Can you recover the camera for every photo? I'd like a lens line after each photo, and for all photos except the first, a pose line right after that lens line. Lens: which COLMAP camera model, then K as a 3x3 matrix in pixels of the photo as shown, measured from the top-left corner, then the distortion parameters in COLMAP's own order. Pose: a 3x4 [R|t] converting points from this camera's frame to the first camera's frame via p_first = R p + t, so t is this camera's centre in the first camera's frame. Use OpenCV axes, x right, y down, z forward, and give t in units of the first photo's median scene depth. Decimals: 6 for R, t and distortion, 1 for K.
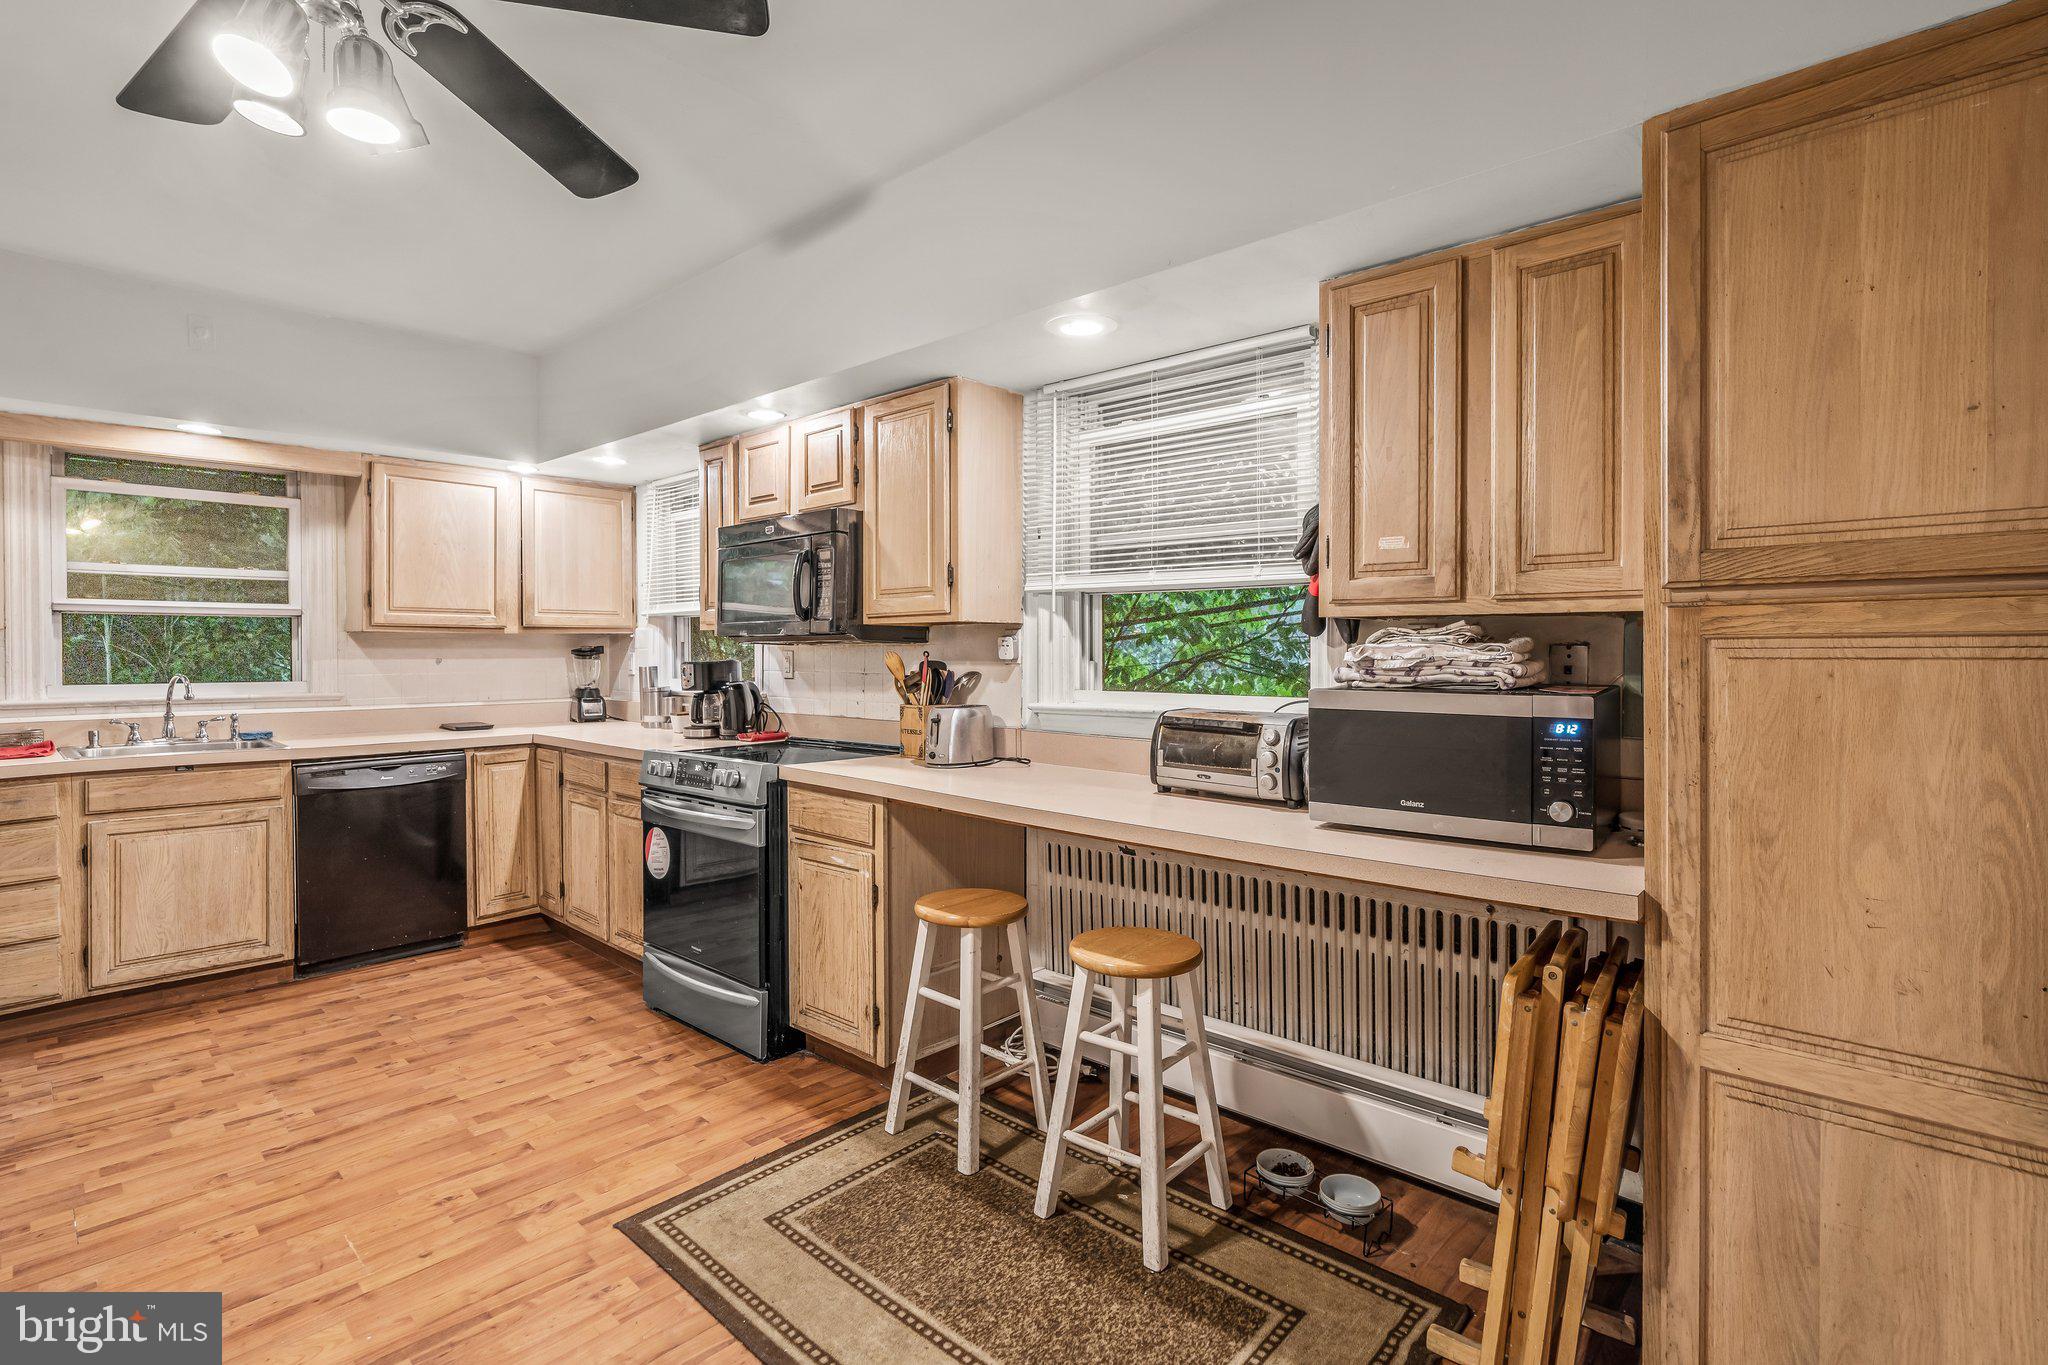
lens RADIAL K [[960.5, 0, 980.4], [0, 960.5, 655.6], [0, 0, 1]] dist [0.000607, 0.000133]
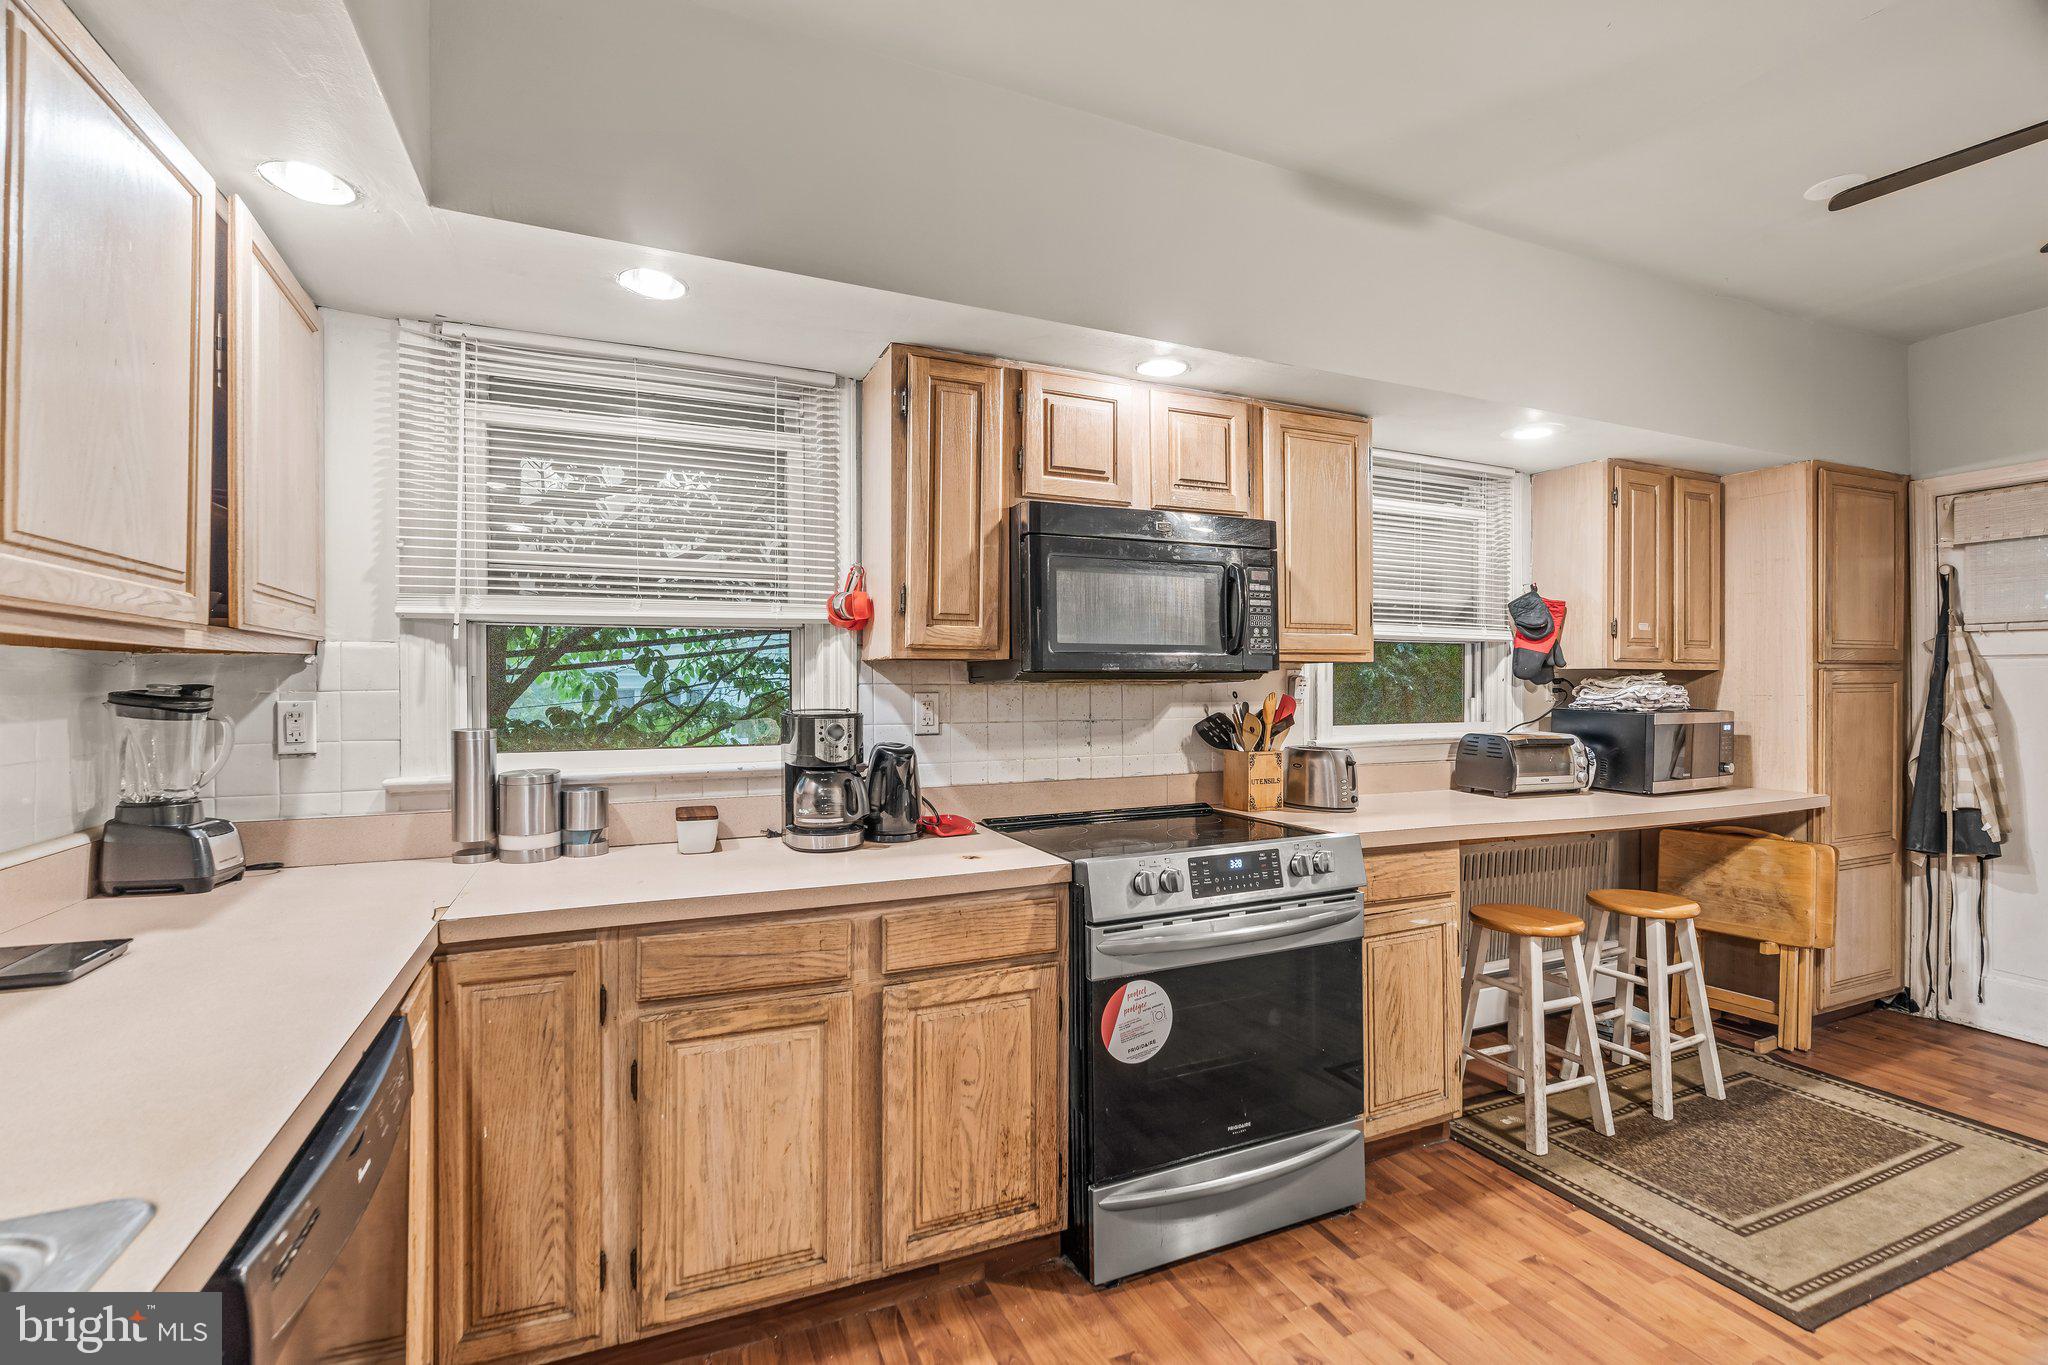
lens RADIAL K [[937.0, 0, 960.0], [0, 937.0, 684.4], [0, 0, 1]] dist [-0.006179, 0.000350]
pose [[0.391387, 0.003239, 0.920220, -1.051499], [0.008320, 0.999940, -0.007059, -0.008295], [-0.920189, 0.010419, 0.391337, 0.975158]]
